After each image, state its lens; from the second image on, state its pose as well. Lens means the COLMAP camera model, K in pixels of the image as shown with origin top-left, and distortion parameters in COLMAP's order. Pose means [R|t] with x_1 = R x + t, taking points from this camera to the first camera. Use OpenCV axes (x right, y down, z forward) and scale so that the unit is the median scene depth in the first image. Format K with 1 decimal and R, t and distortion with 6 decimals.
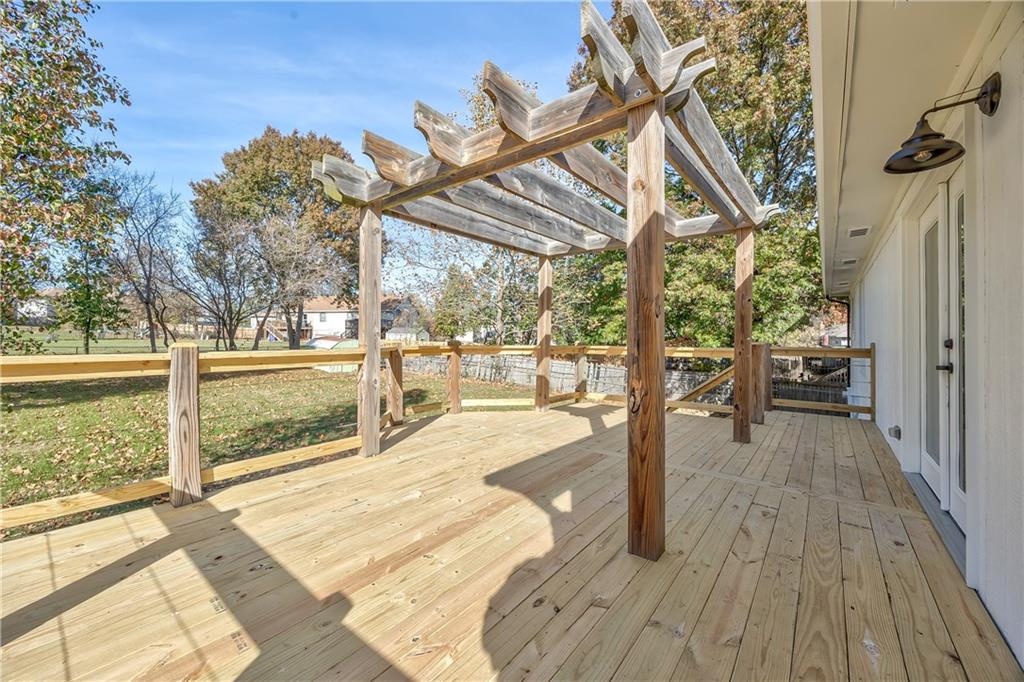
lens RADIAL K [[390.9, 0, 511.4], [0, 390.9, 336.6], [0, 0, 1]] dist [-0.006503, 0.000794]
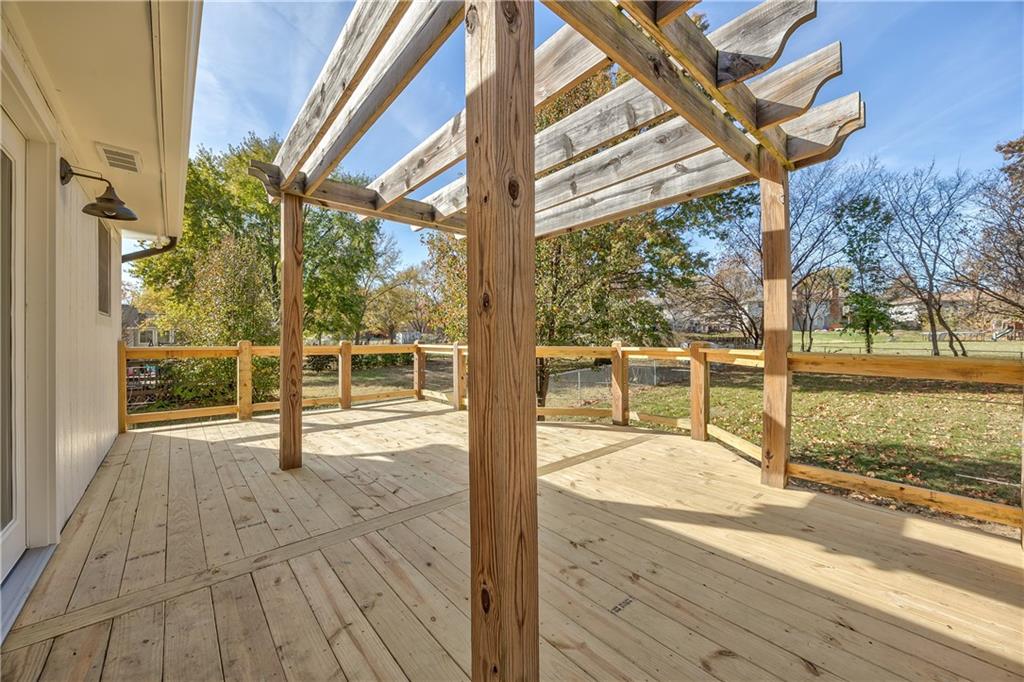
lens RADIAL K [[390.9, 0, 510.0], [0, 390.9, 340.1], [0, 0, 1]] dist [-0.006503, 0.000794]
pose [[-0.177239, -0.002931, -0.984163, 1.248901], [0.004034, 0.999985, -0.003705, 0.017119], [0.984160, -0.004627, -0.177225, 1.528434]]
